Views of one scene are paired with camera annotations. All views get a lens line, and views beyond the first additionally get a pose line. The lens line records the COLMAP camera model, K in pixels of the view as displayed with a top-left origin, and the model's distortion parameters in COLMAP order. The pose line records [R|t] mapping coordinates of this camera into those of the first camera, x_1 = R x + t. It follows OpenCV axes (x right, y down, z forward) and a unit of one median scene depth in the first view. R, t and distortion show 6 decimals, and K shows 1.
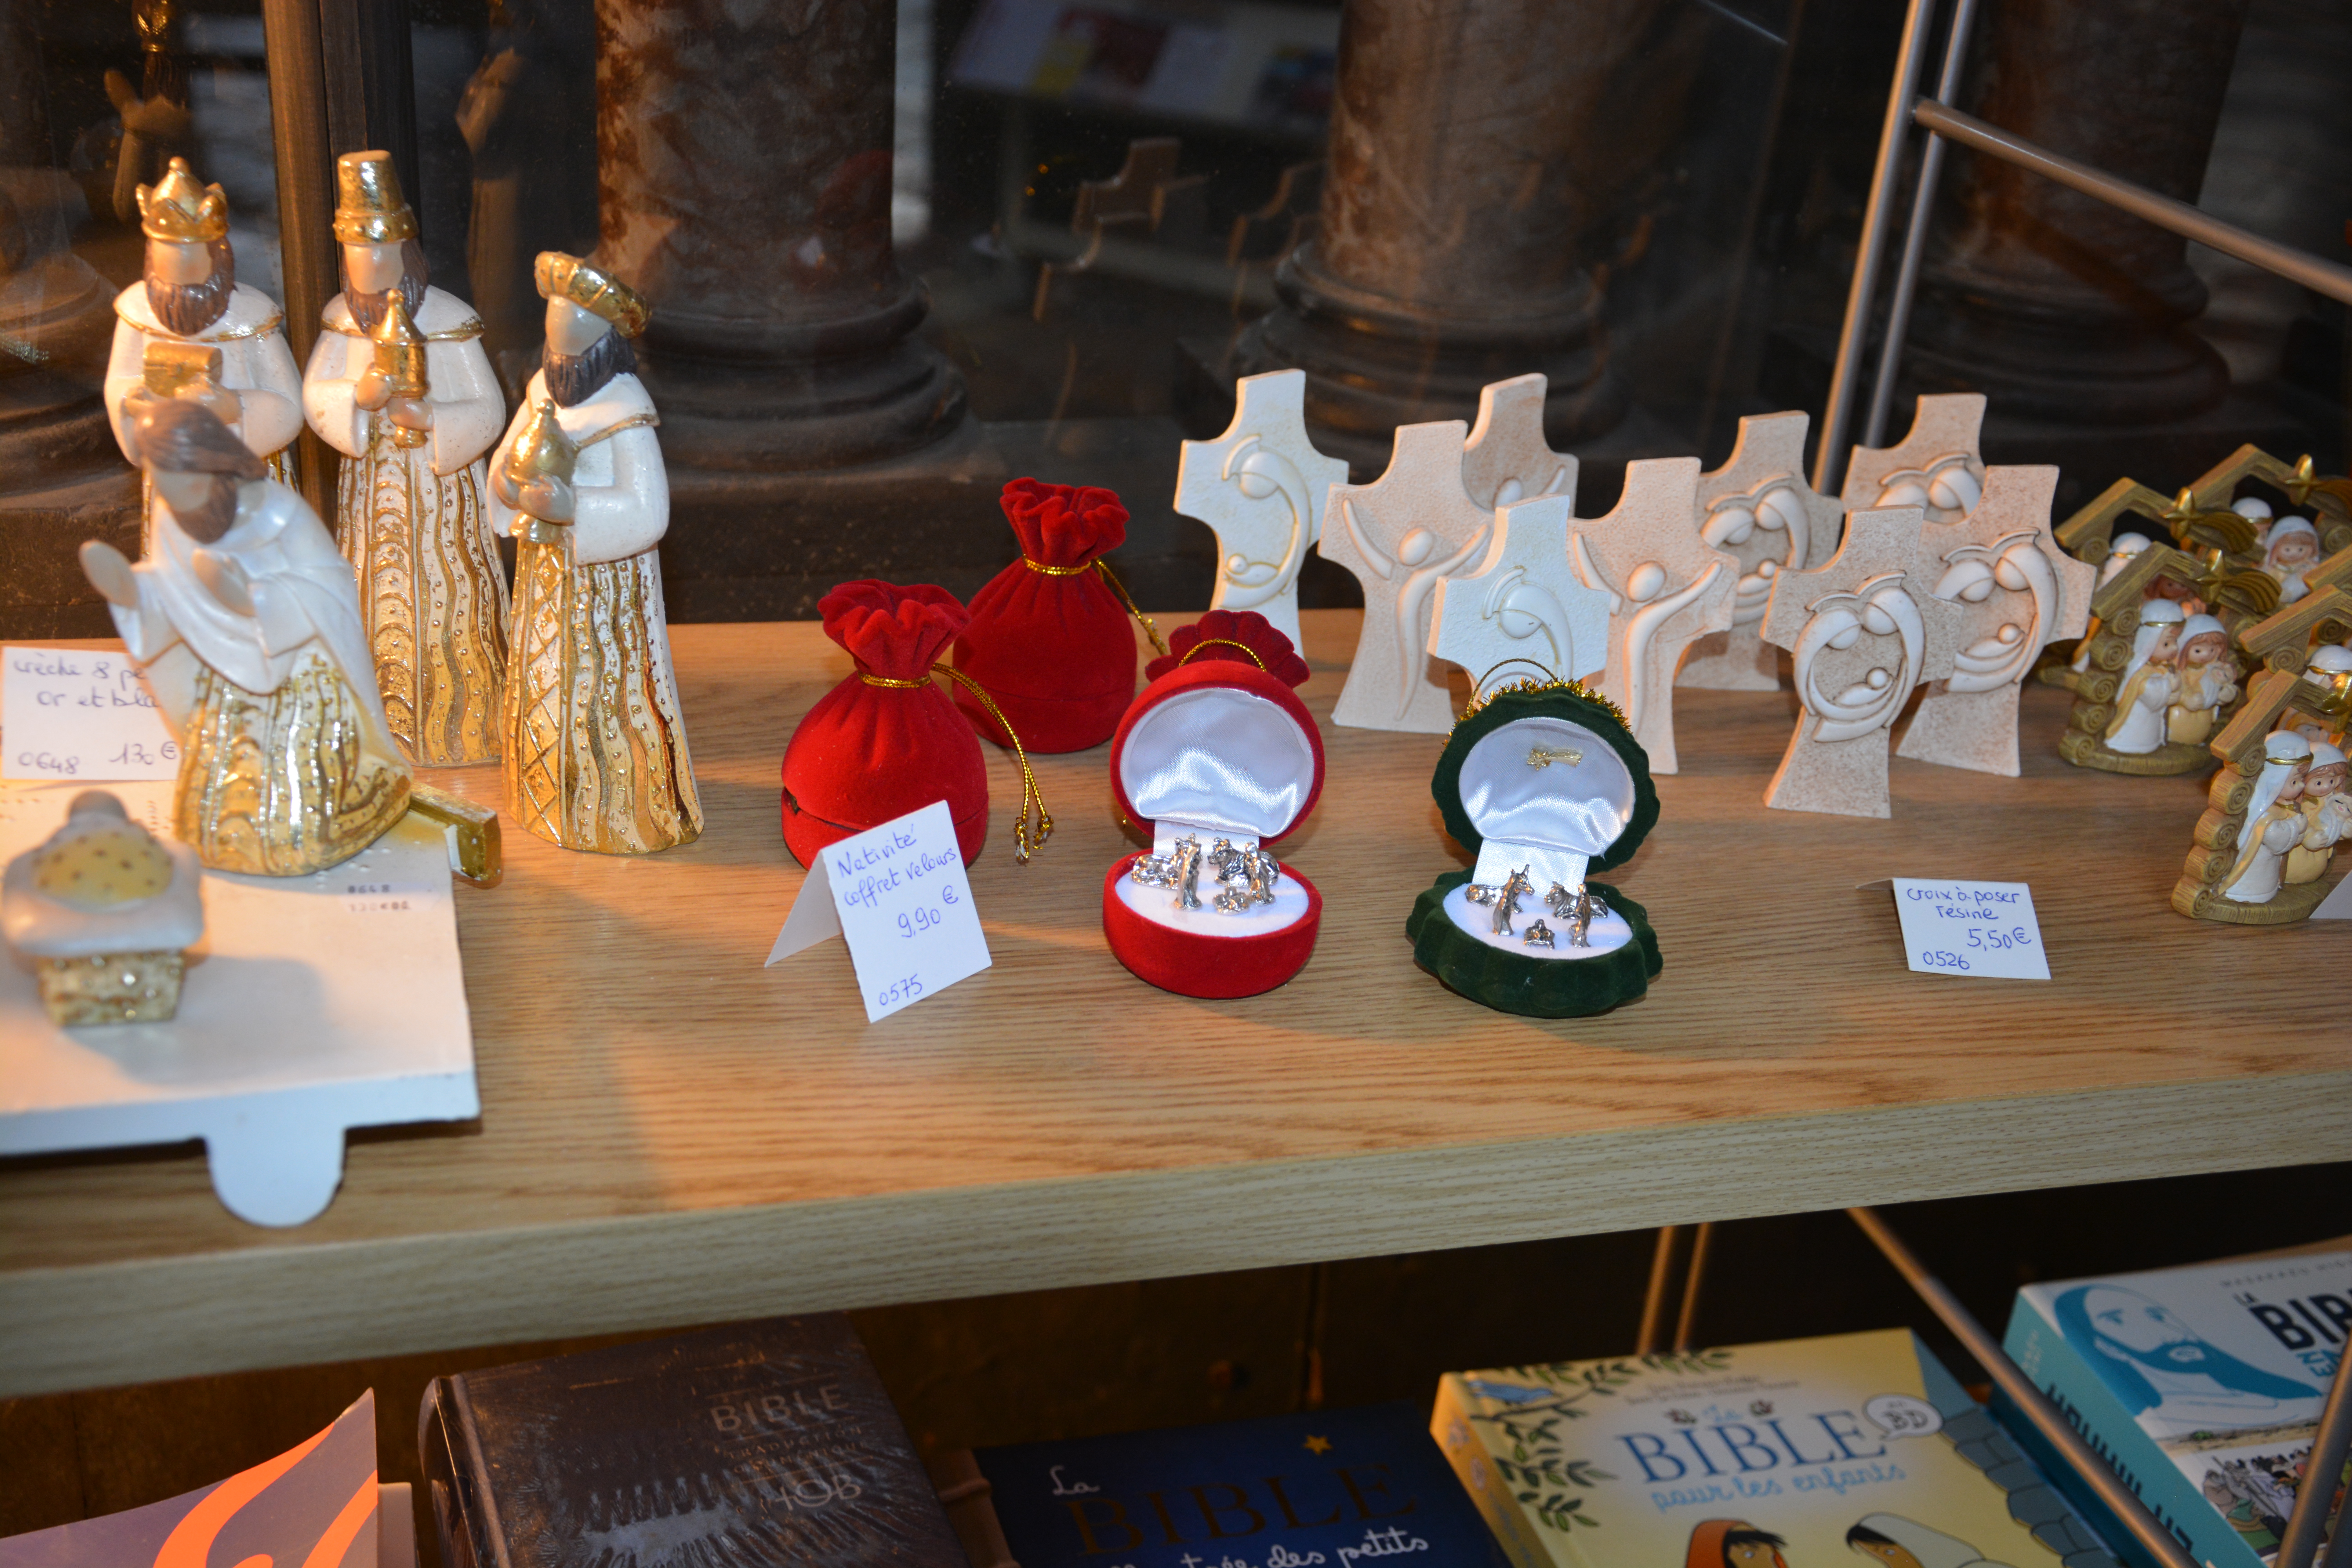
lens RADIAL K [[2723.8, 0, 1166.2], [0, 2723.8, 802.7], [0, 0, 1]] dist [-0.012939, 0.346737]
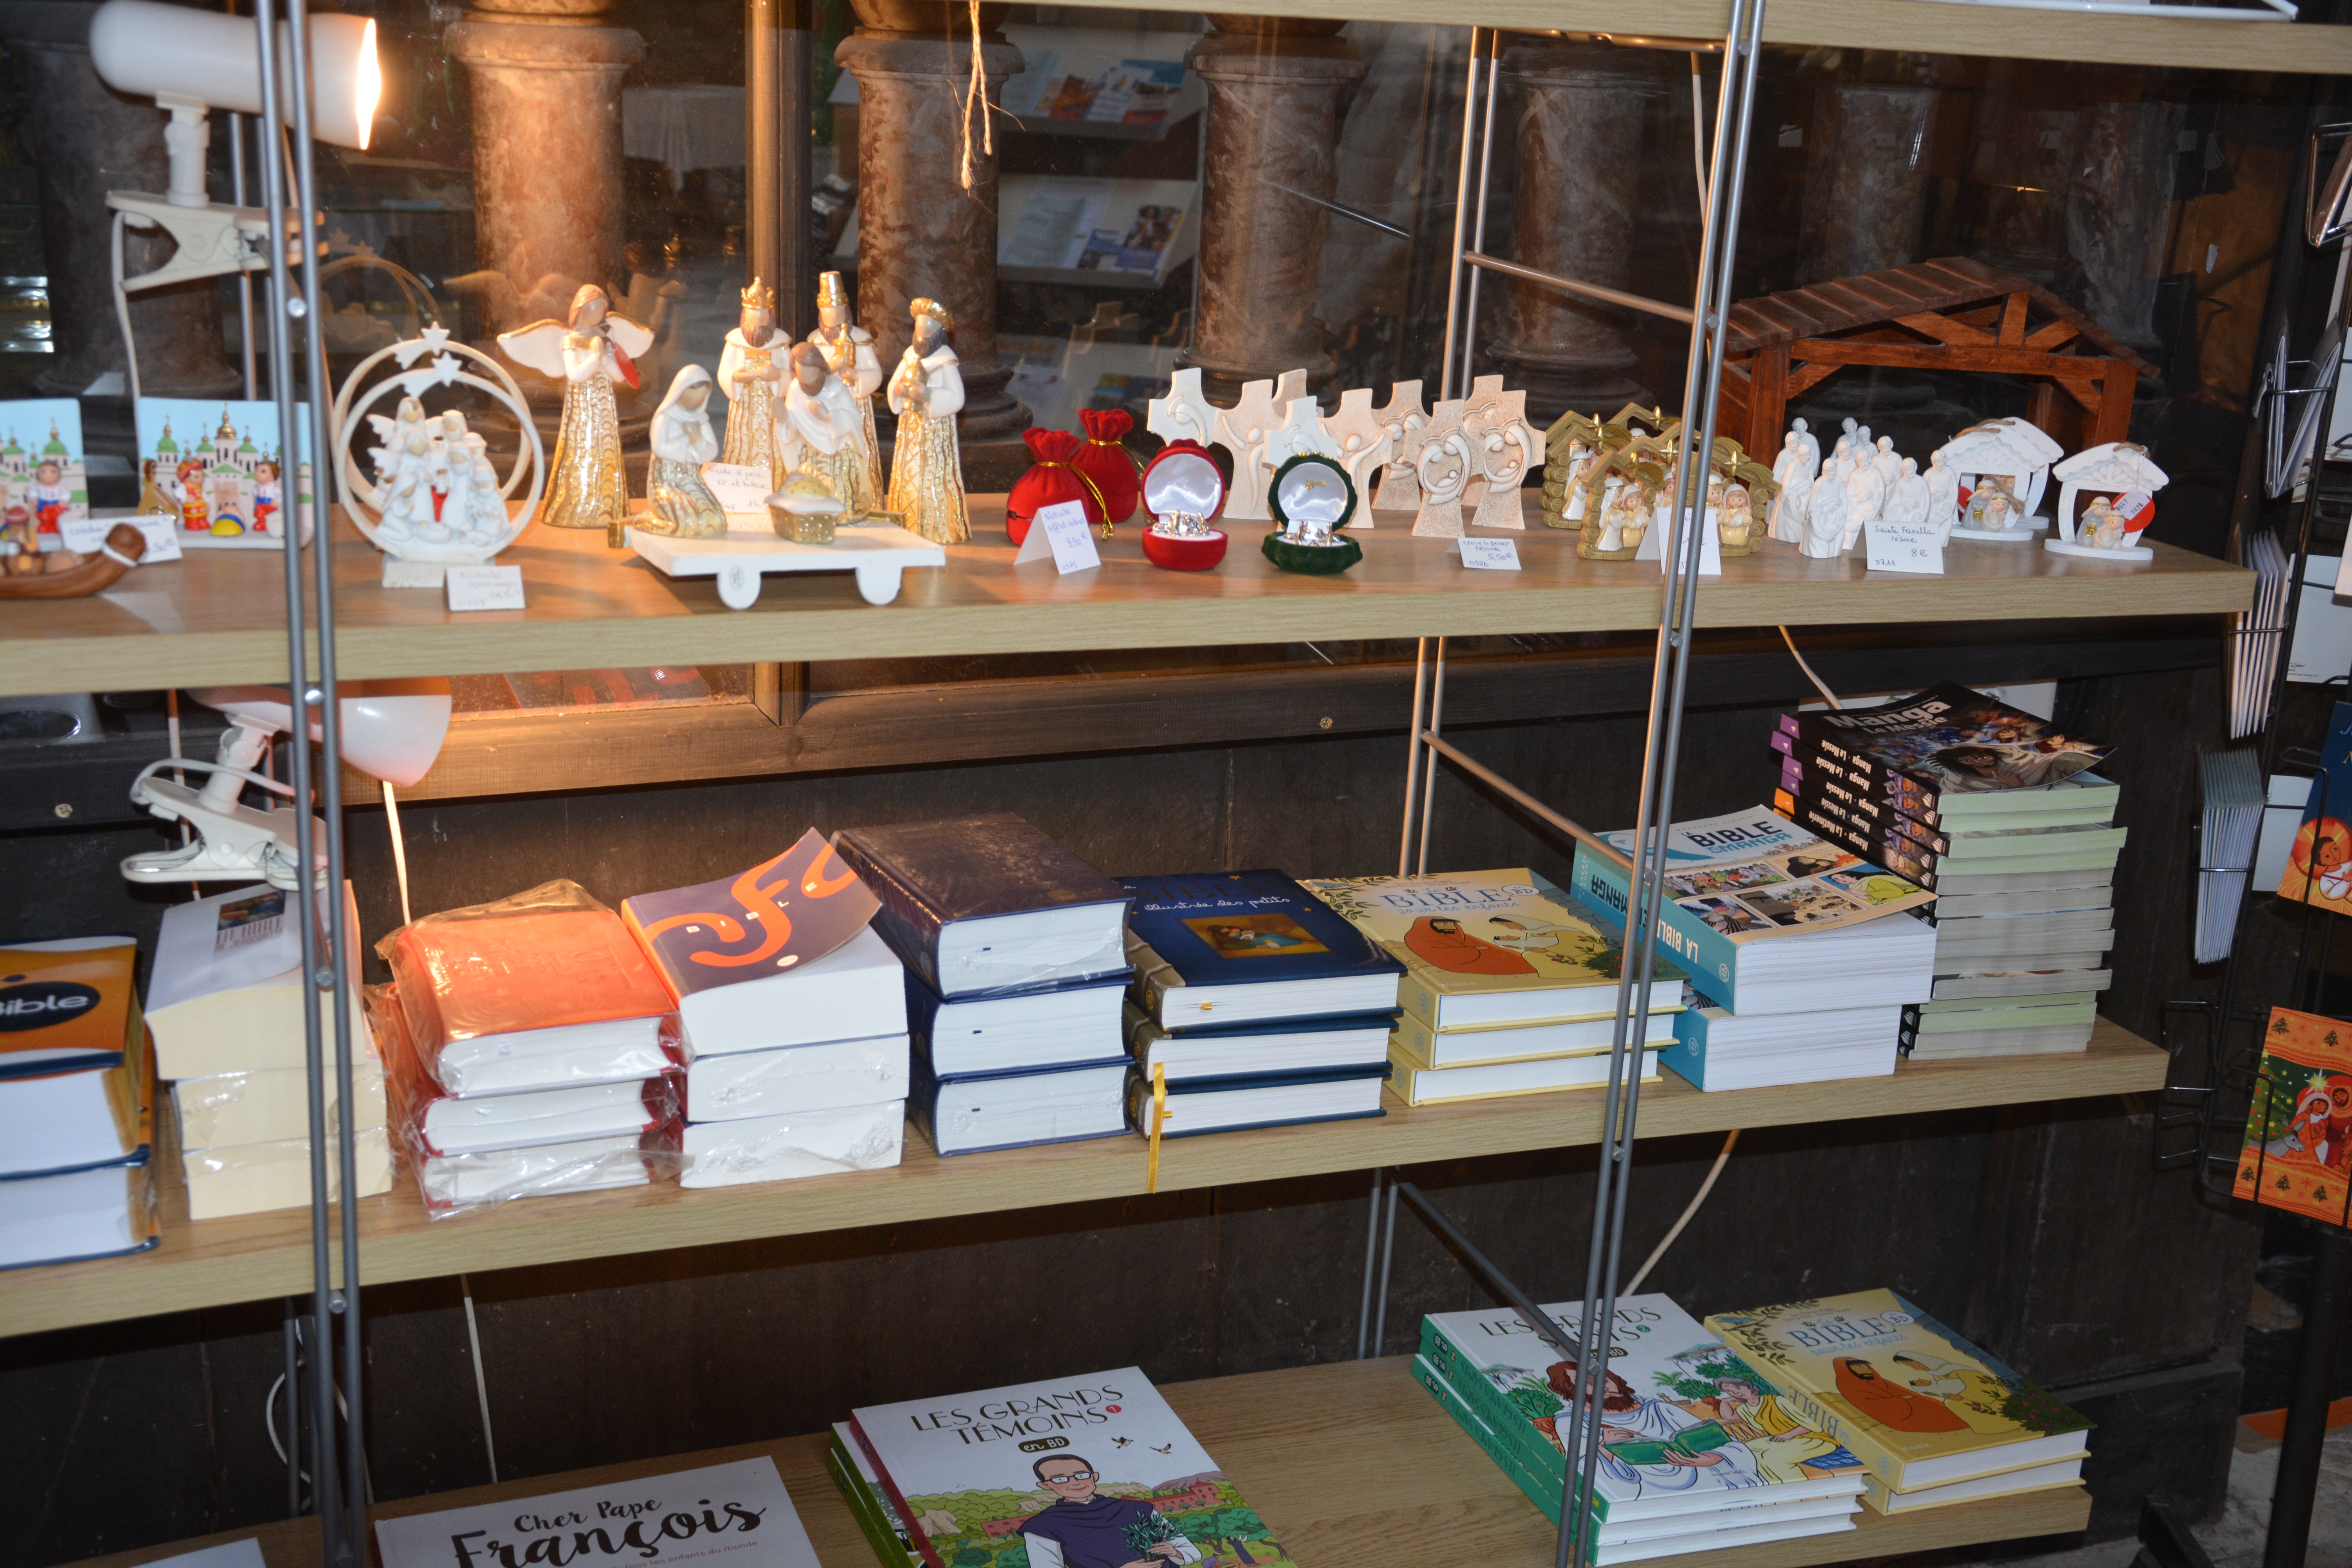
lens RADIAL K [[2723.8, 0, 1166.2], [0, 2723.8, 802.7], [0, 0, 1]] dist [-0.012939, 0.346737]
pose [[0.996439, -0.053479, 0.065185, -0.151430], [0.061595, 0.989647, -0.129637, 0.514373], [-0.057578, 0.133190, 0.989417, -1.250967]]
